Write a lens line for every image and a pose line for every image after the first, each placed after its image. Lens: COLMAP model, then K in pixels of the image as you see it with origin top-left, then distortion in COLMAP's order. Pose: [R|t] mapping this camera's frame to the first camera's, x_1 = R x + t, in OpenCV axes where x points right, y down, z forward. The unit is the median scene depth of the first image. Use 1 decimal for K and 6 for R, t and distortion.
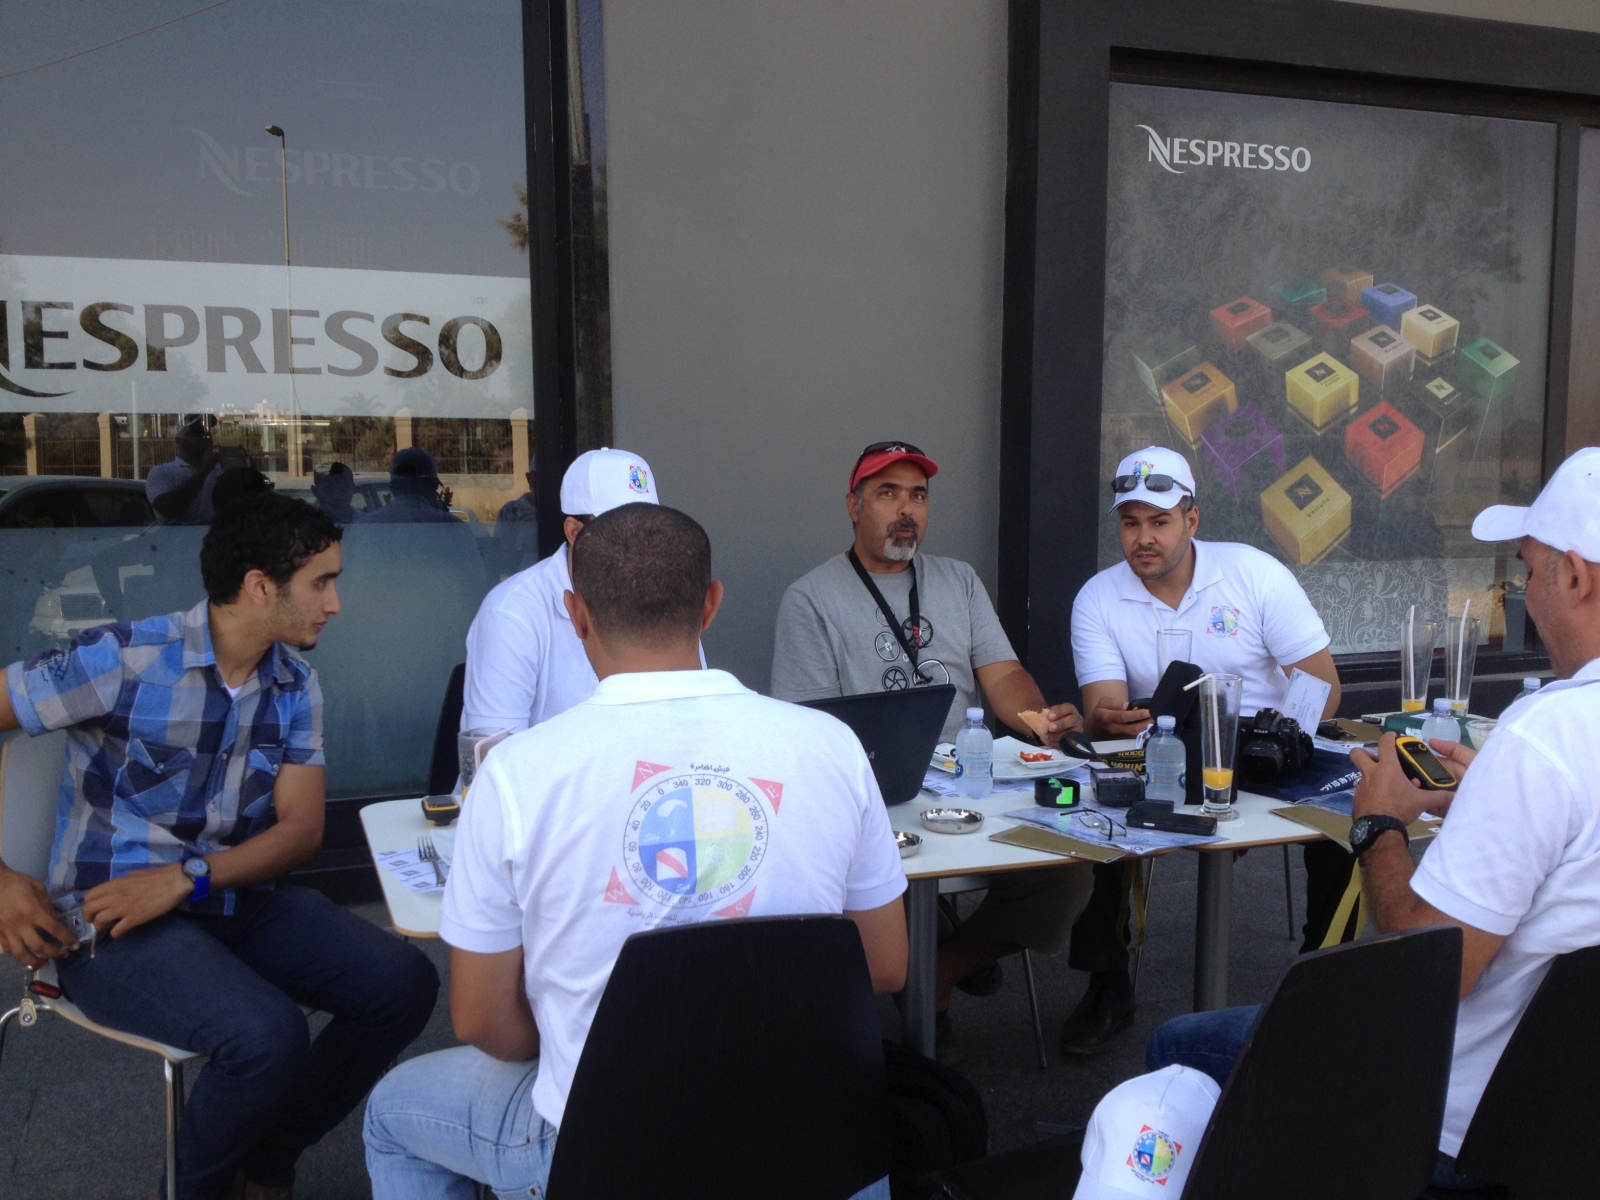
lens RADIAL K [[1548.0, 0, 792.0], [0, 1548.0, 628.8], [0, 0, 1]] dist [0.136330, -0.346714]
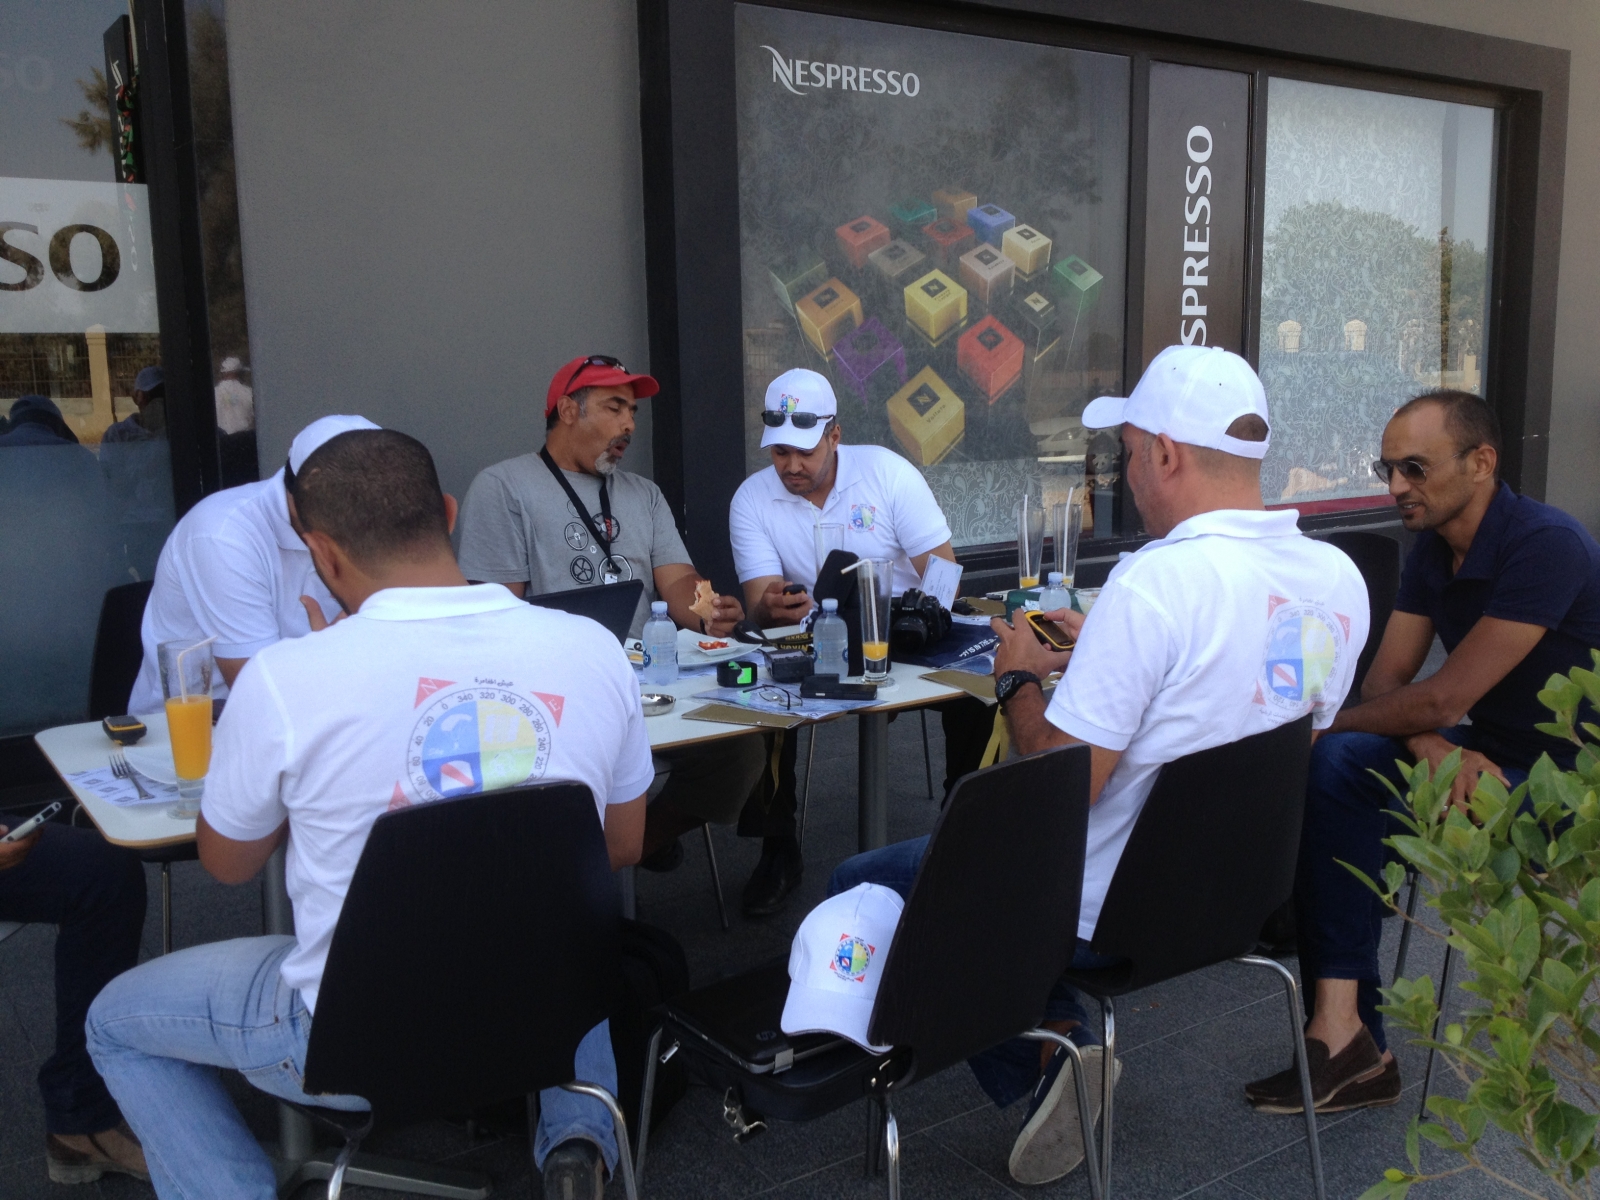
lens RADIAL K [[1530.5, 0, 804.4], [0, 1530.5, 648.4], [0, 0, 1]] dist [0.177023, -0.369238]
pose [[0.968820, -0.058466, 0.240767, -0.027510], [0.042783, 0.996639, 0.069861, 0.008558], [-0.244042, -0.057382, 0.968065, -0.039115]]
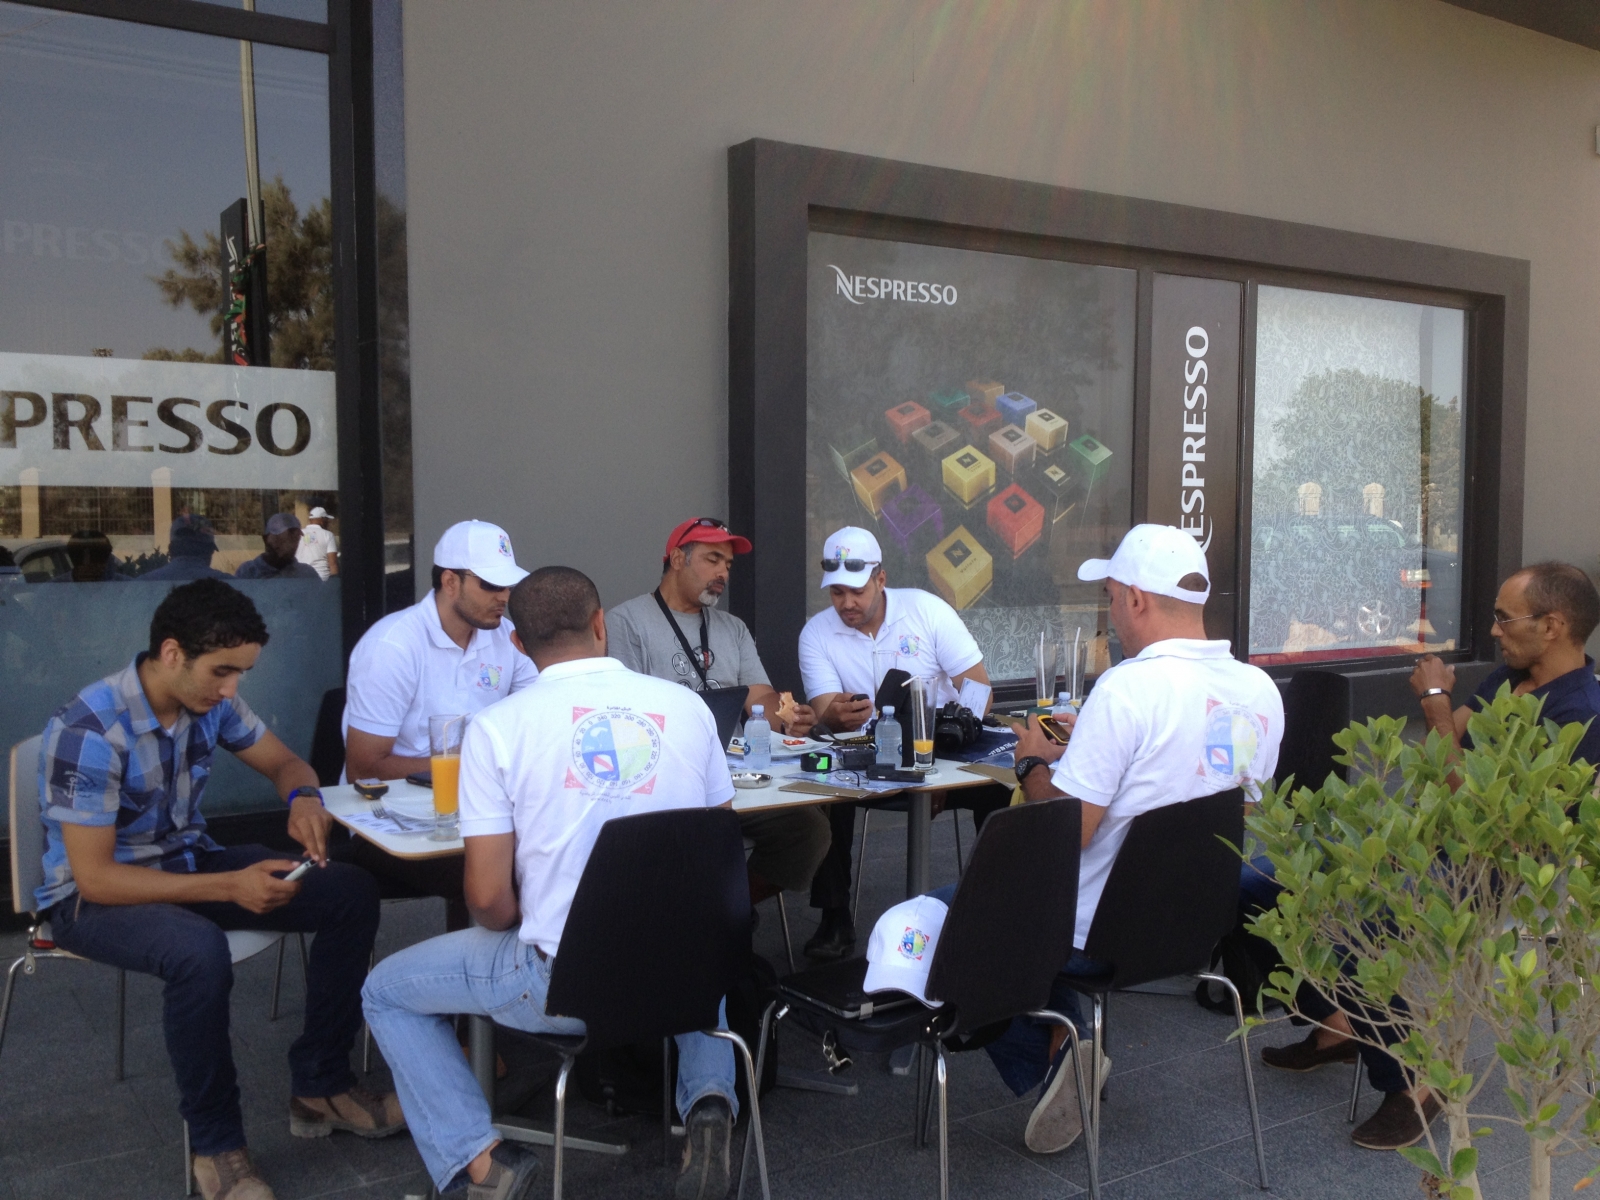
lens RADIAL K [[1576.5, 0, 806.7], [0, 1576.5, 640.2], [0, 0, 1]] dist [0.168295, -0.414003]
pose [[0.972127, -0.013867, 0.234045, -0.109161], [0.021807, 0.999270, -0.031370, 0.024306], [-0.233439, 0.035600, 0.971720, -0.254095]]
